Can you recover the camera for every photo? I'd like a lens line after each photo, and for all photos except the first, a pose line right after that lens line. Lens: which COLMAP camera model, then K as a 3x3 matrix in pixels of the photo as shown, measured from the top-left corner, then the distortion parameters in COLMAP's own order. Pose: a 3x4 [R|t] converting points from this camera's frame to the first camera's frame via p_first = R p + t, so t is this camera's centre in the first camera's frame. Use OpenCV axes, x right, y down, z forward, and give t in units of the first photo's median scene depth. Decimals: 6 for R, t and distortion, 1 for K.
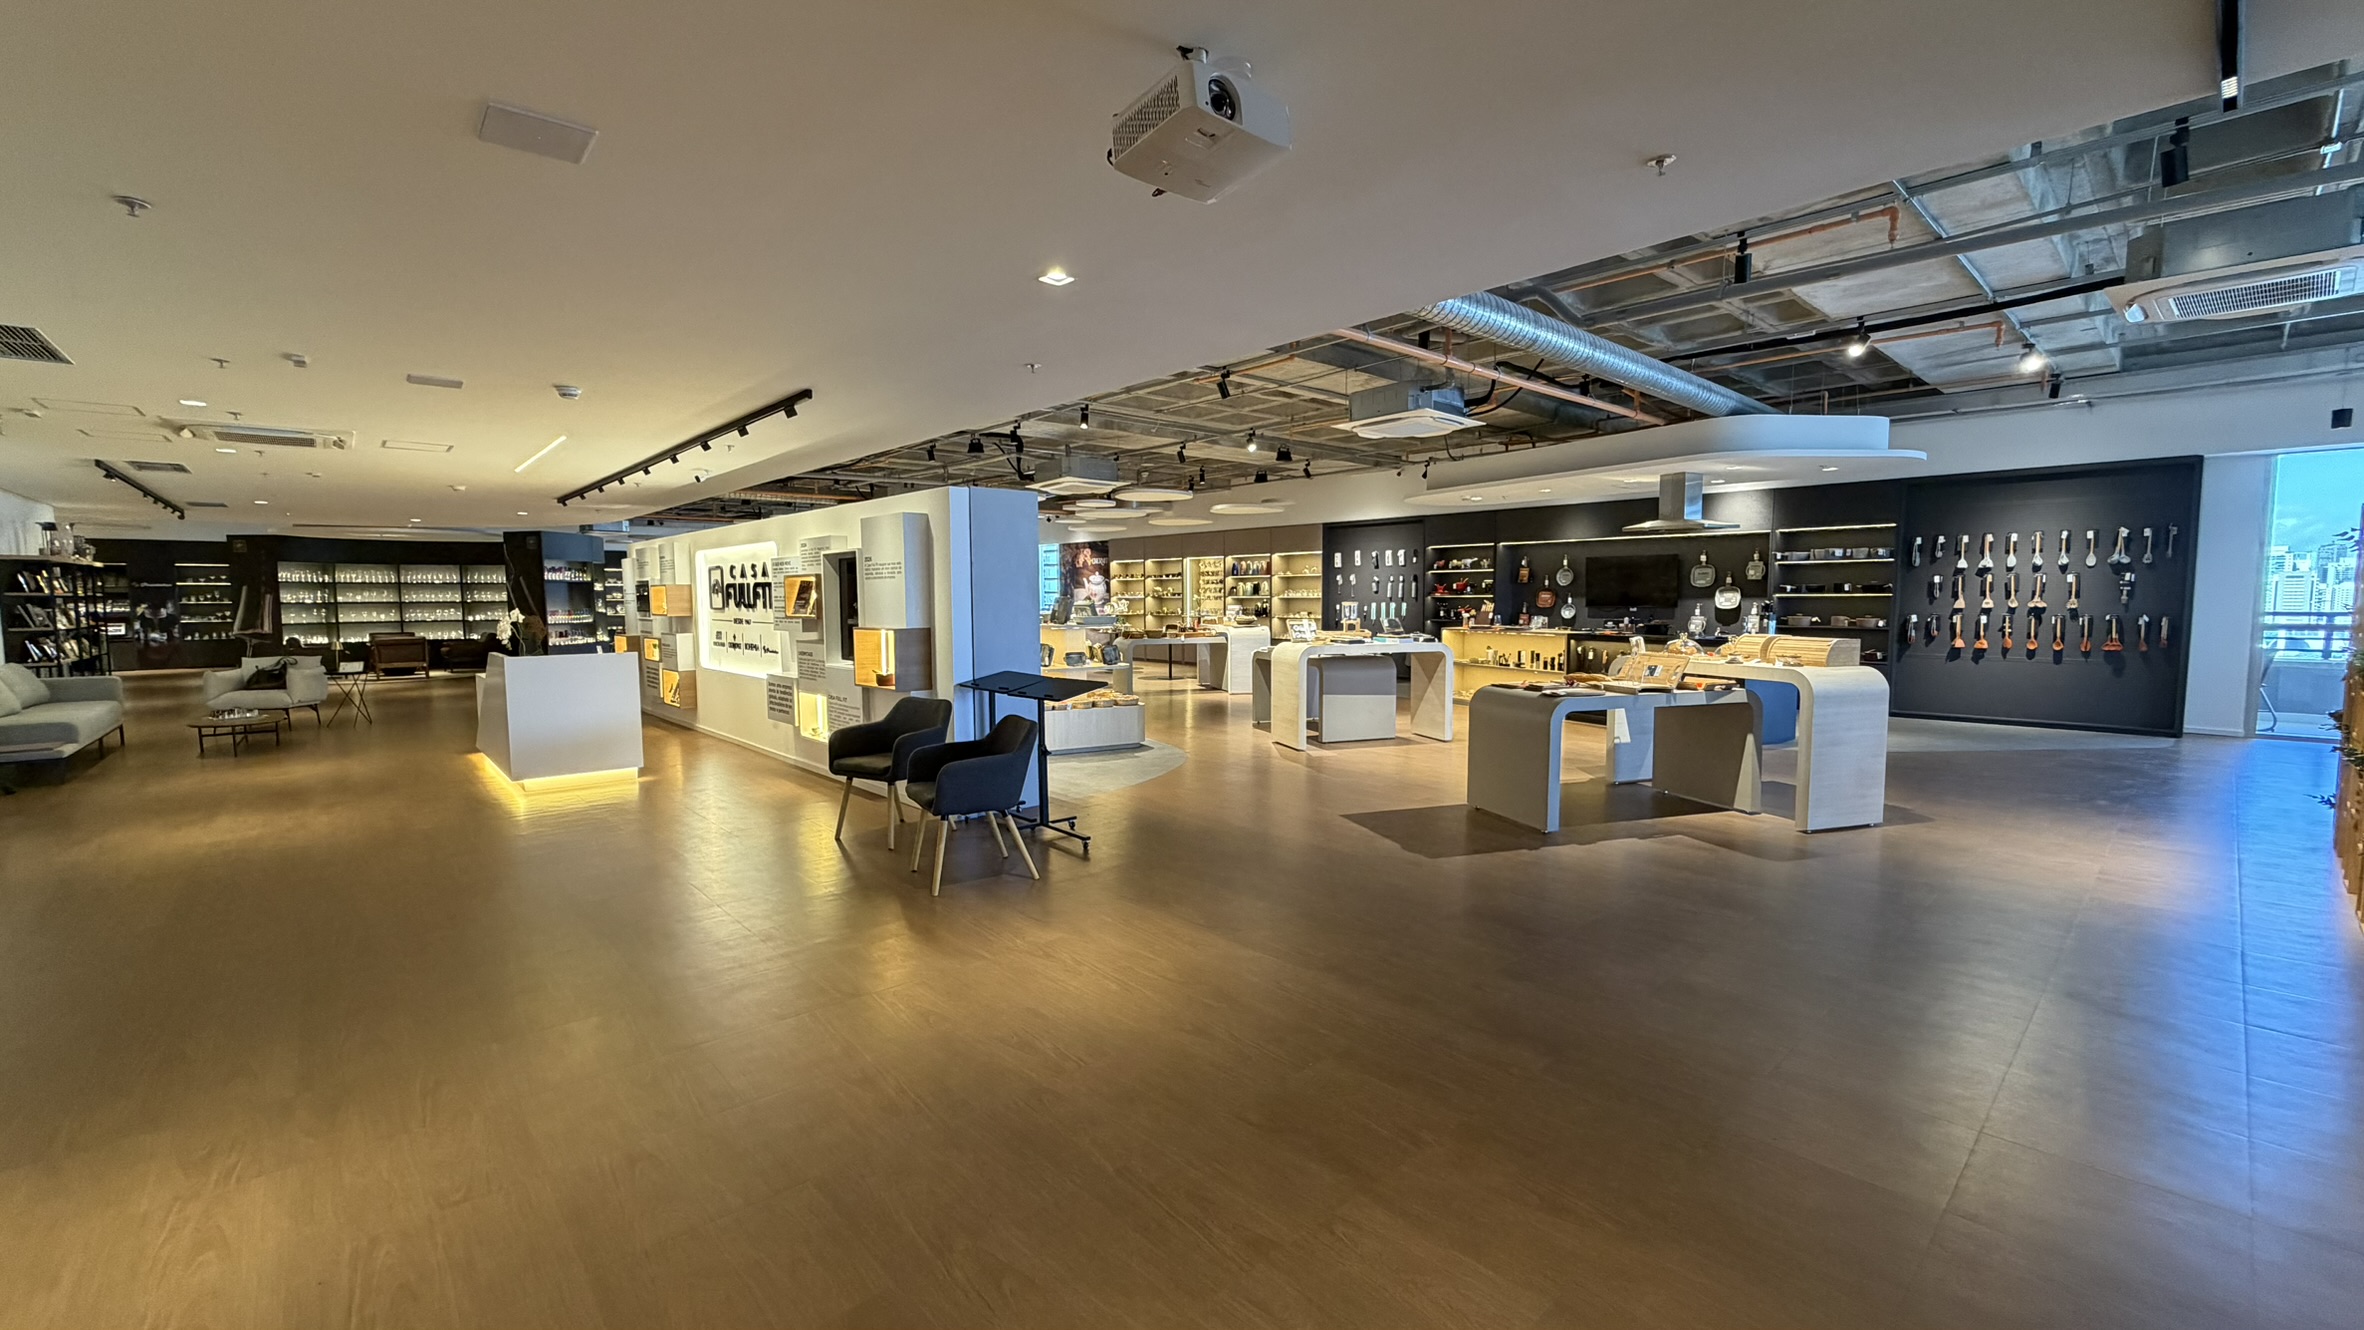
lens RADIAL K [[955.0, 0, 1182.0], [0, 955.0, 665.0], [0, 0, 1]] dist [0.008247, -0.000489]
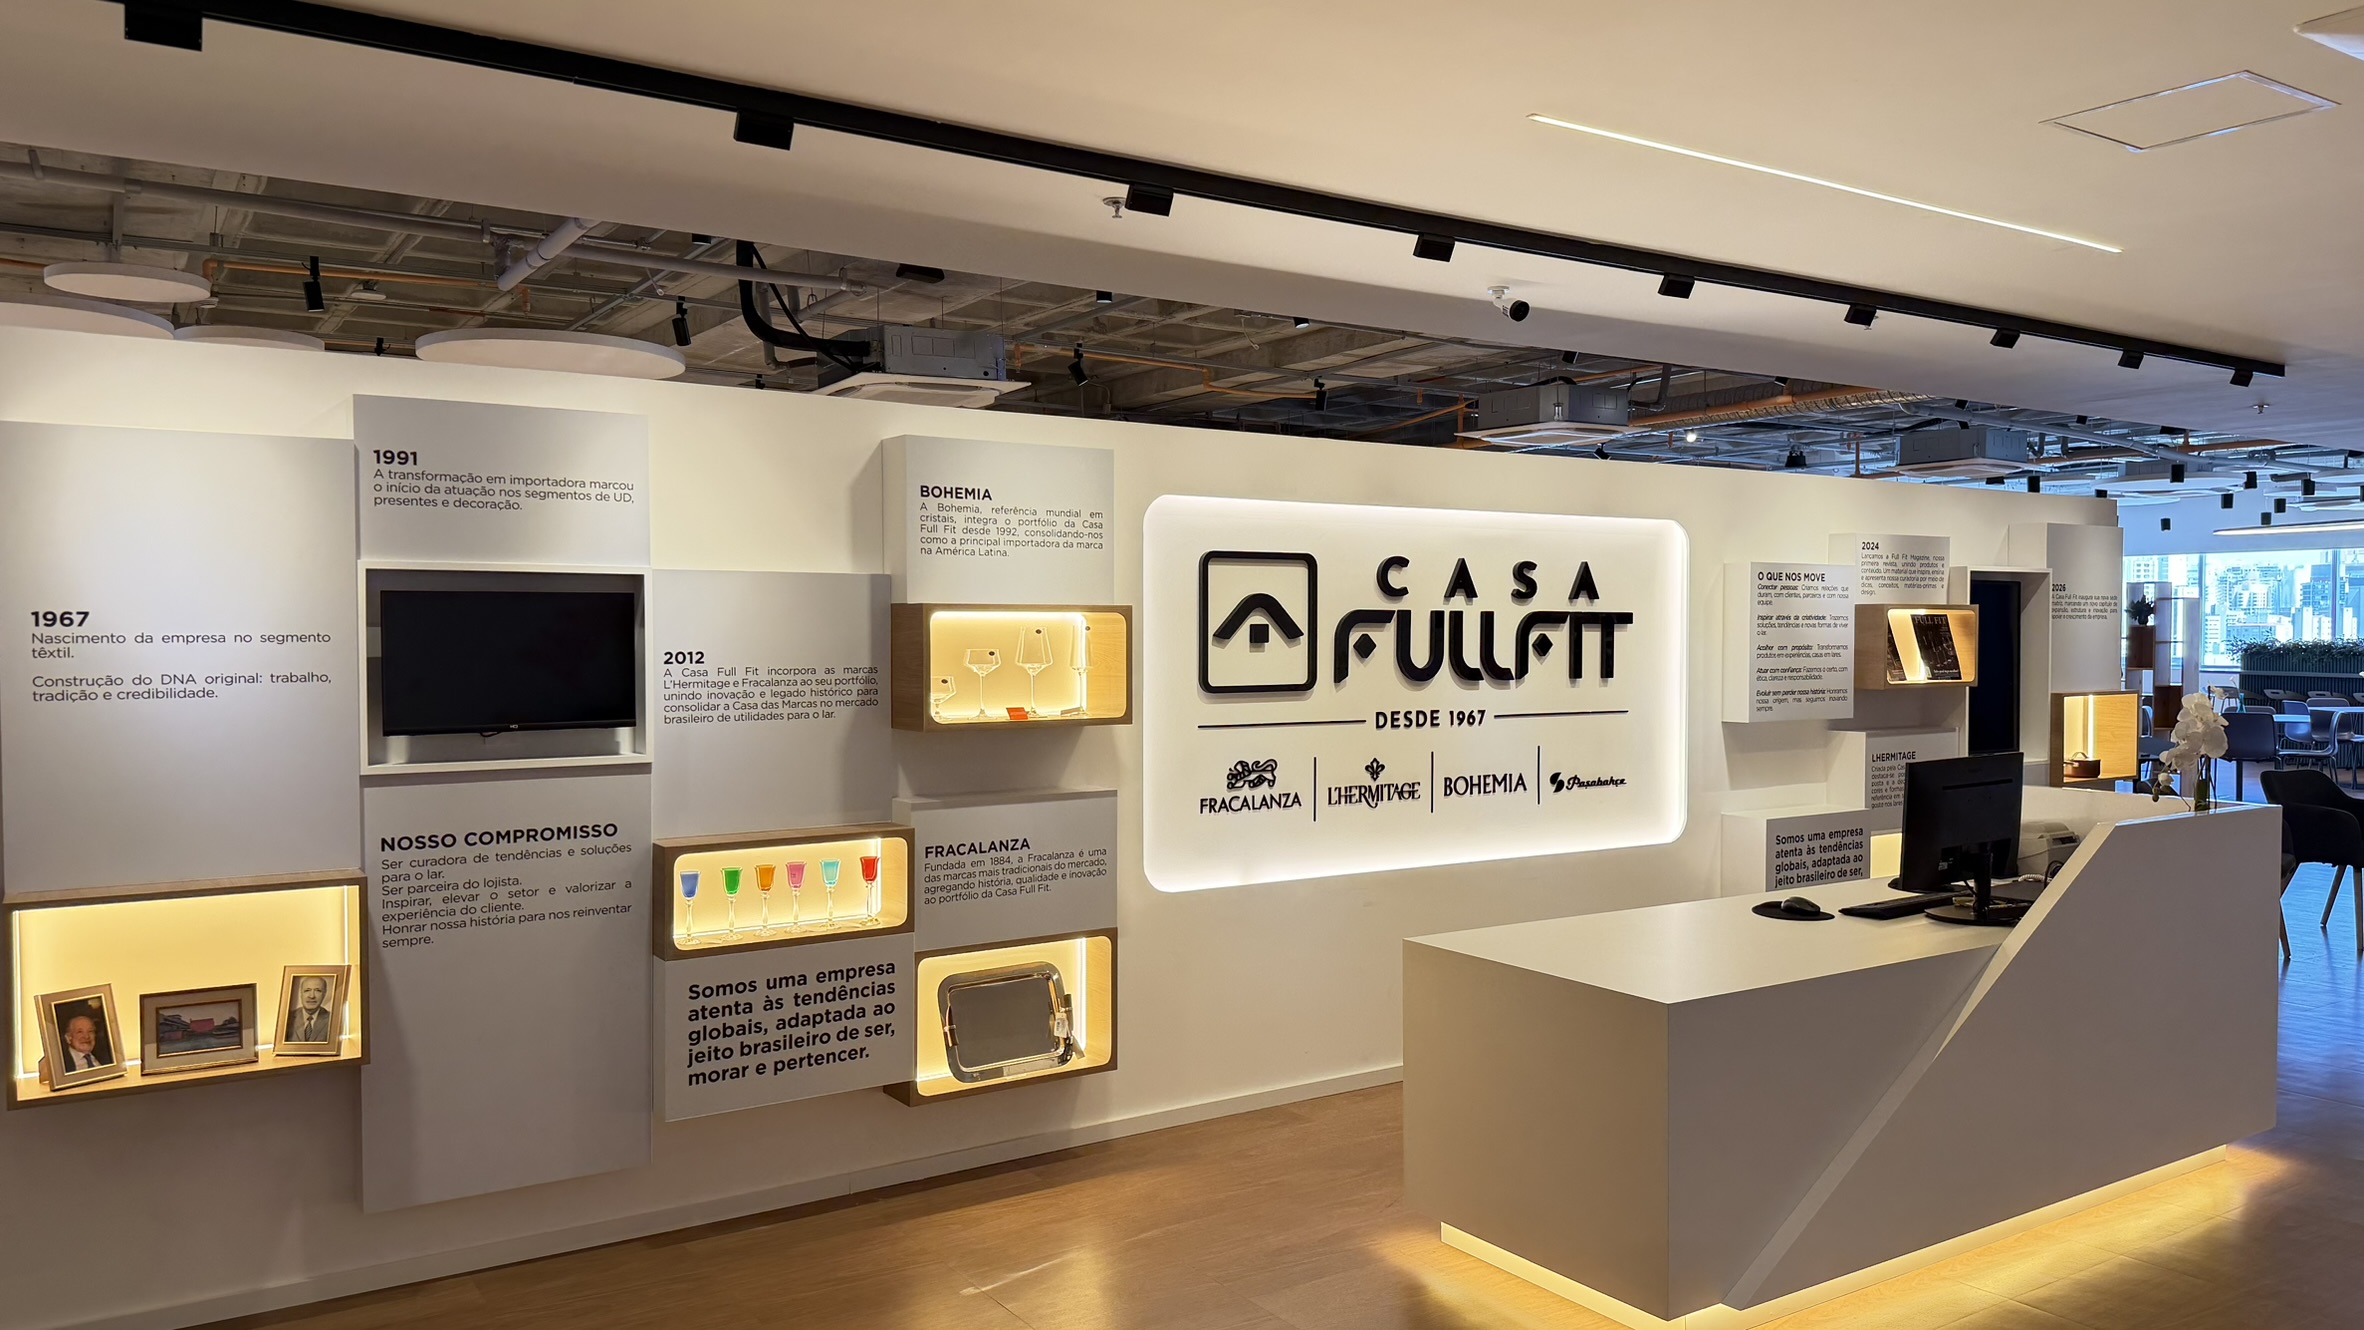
lens RADIAL K [[1667.6, 0, 1182.0], [0, 1667.6, 665.0], [0, 0, 1]] dist [0.006770, -0.002194]
pose [[0.151298, -0.017431, 0.988335, -1.137707], [0.071219, 0.997438, 0.006689, -0.080305], [-0.985919, 0.069376, 0.152152, 1.049899]]
